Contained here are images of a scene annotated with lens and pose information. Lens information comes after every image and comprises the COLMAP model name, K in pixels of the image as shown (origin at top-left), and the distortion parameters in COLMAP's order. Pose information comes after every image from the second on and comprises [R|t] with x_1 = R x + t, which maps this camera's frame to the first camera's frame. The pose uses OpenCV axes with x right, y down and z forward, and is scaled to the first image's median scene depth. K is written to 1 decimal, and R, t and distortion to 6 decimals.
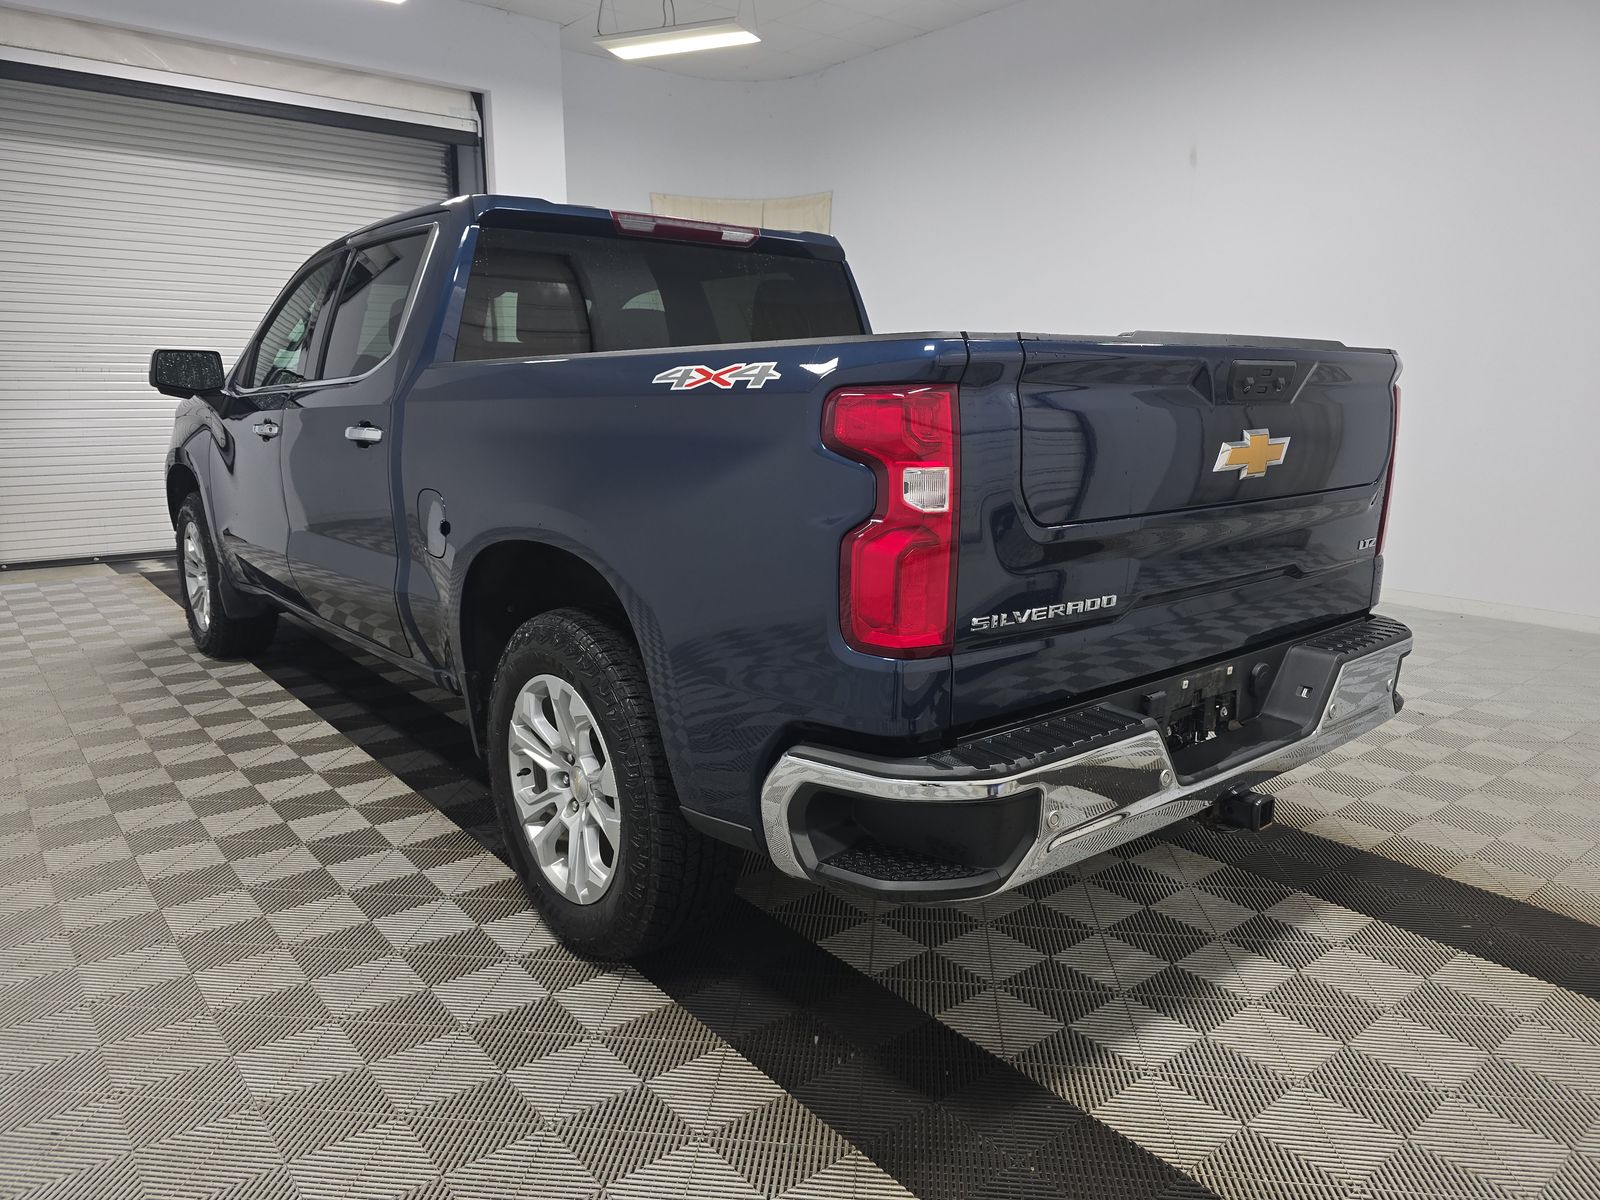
lens RADIAL K [[1089.1, 0, 798.4], [0, 1089.1, 590.1], [0, 0, 1]] dist [0.031774, -0.023449]
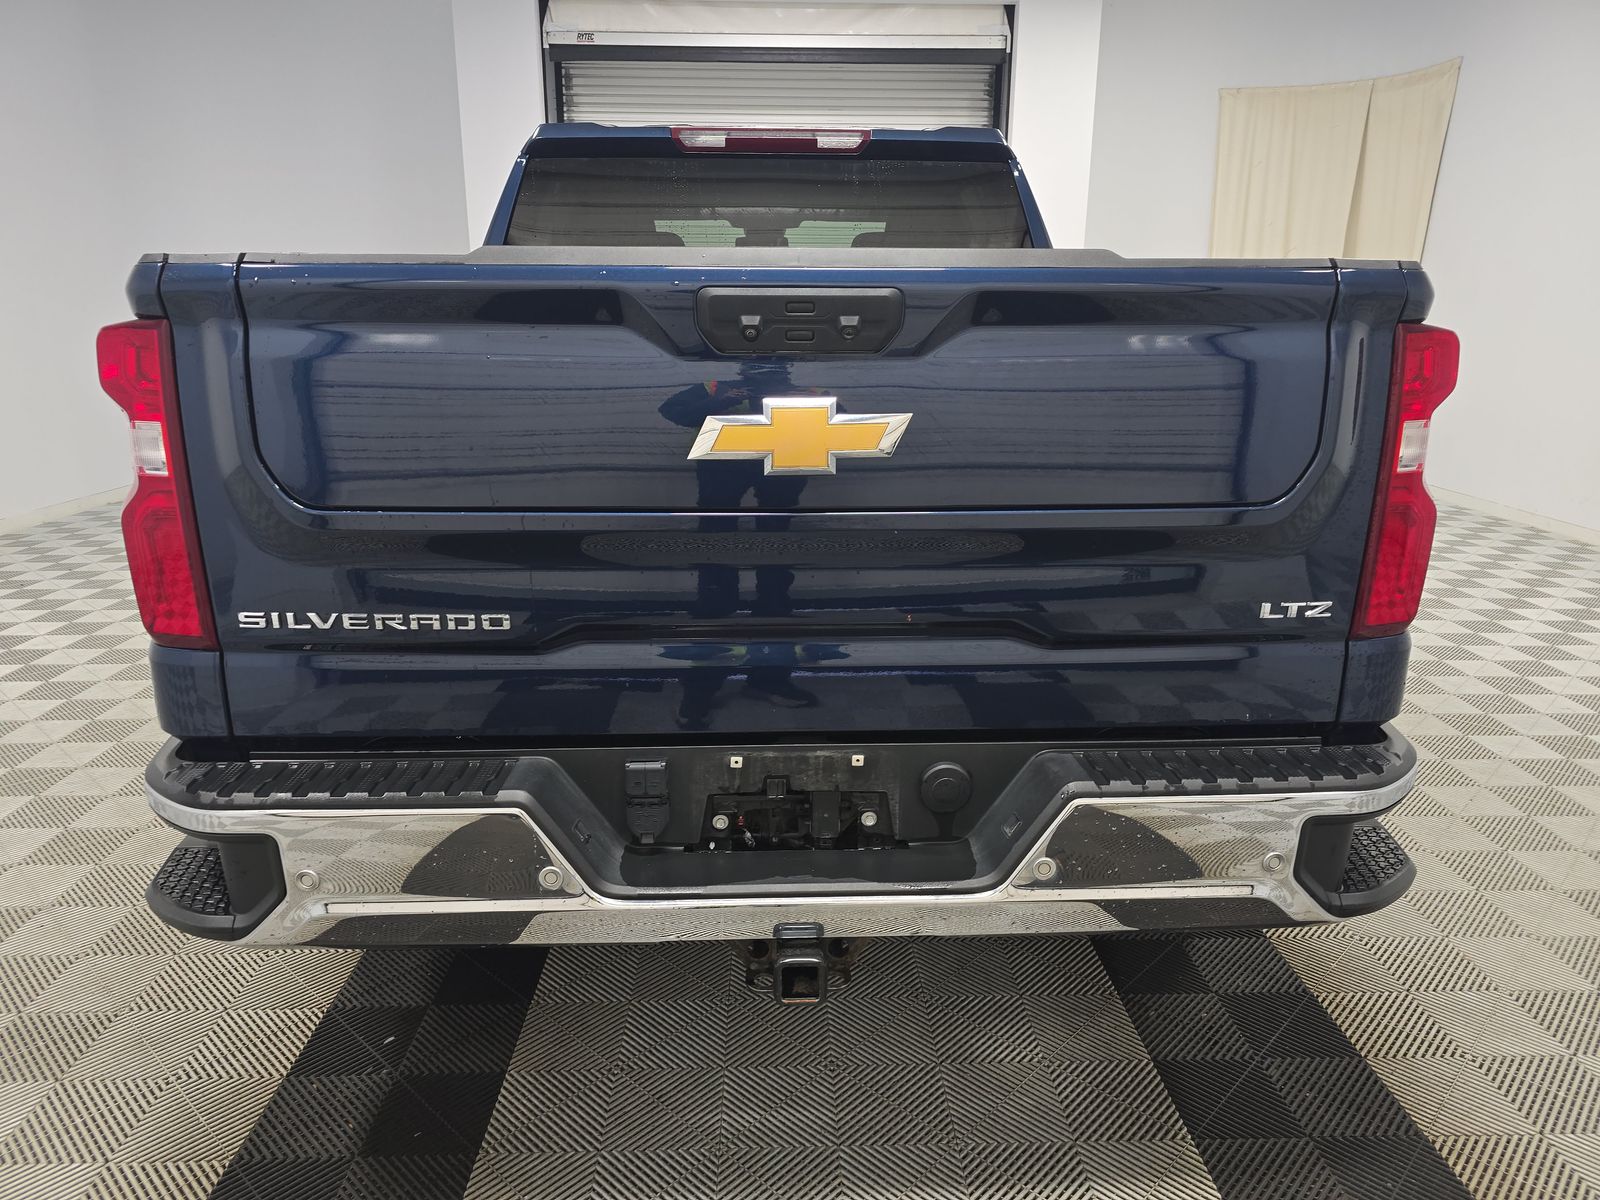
lens RADIAL K [[1089.1, 0, 786.2], [0, 1089.1, 602.7], [0, 0, 1]] dist [0.031774, -0.023449]
pose [[0.801082, 0.154814, -0.578187, 0.497894], [-0.113920, 0.987750, 0.106641, -0.059729], [0.587614, -0.019561, 0.808905, 0.298863]]
